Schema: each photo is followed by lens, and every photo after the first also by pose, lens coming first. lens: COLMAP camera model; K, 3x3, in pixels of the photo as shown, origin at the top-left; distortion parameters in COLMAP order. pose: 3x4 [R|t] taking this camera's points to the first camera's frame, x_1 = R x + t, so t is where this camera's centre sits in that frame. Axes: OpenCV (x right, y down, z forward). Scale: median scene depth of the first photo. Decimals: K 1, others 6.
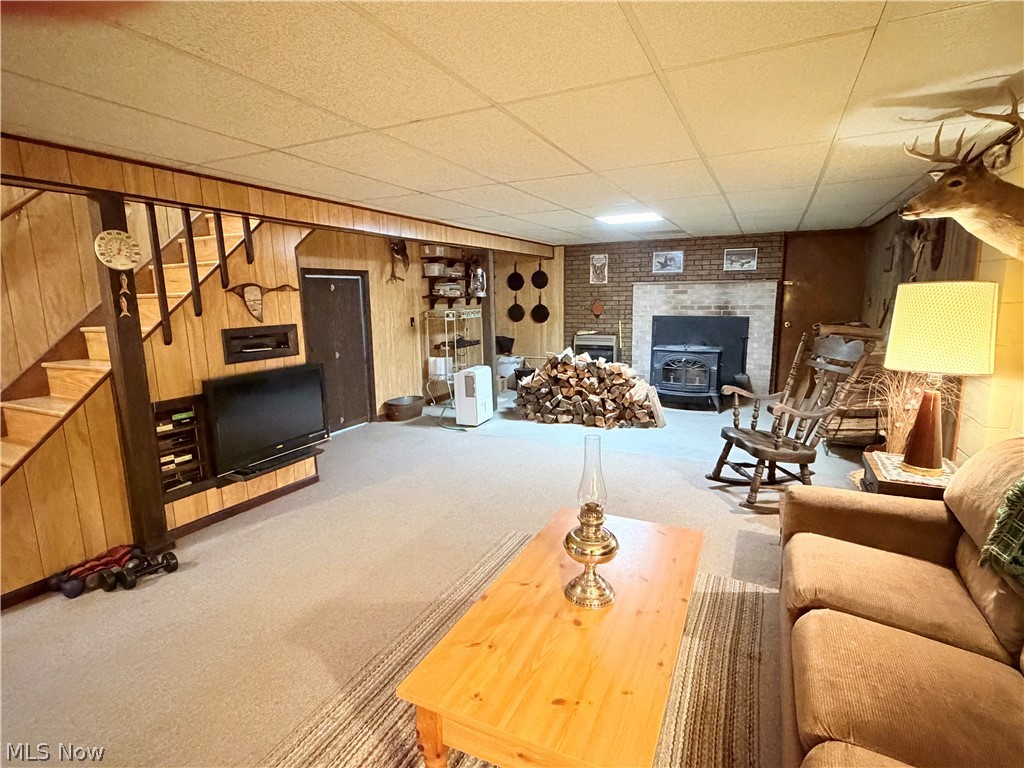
lens RADIAL K [[521.5, 0, 507.0], [0, 521.5, 380.5], [0, 0, 1]] dist [0.021311, 0.000008]
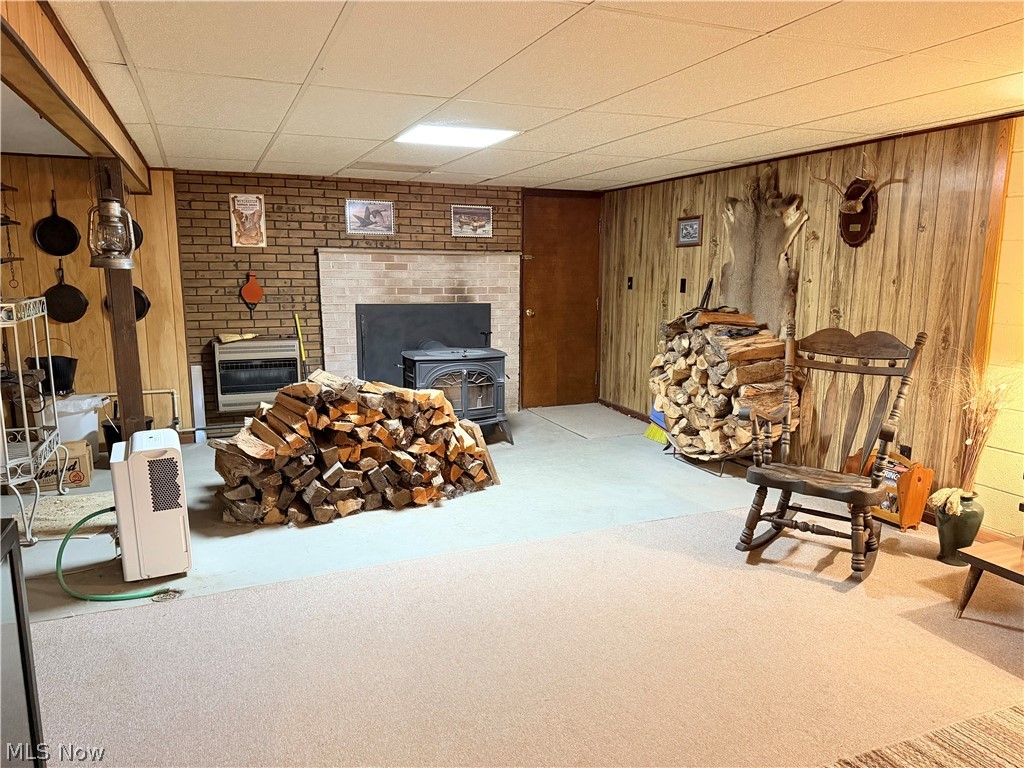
lens RADIAL K [[714.0, 0, 512.1], [0, 714.0, 390.2], [0, 0, 1]] dist [0.068826, -0.082678]
pose [[0.654454, -0.112634, 0.747666, -0.256933], [0.110192, 0.992493, 0.053062, -0.051781], [-0.748029, 0.047660, 0.661952, 0.334852]]
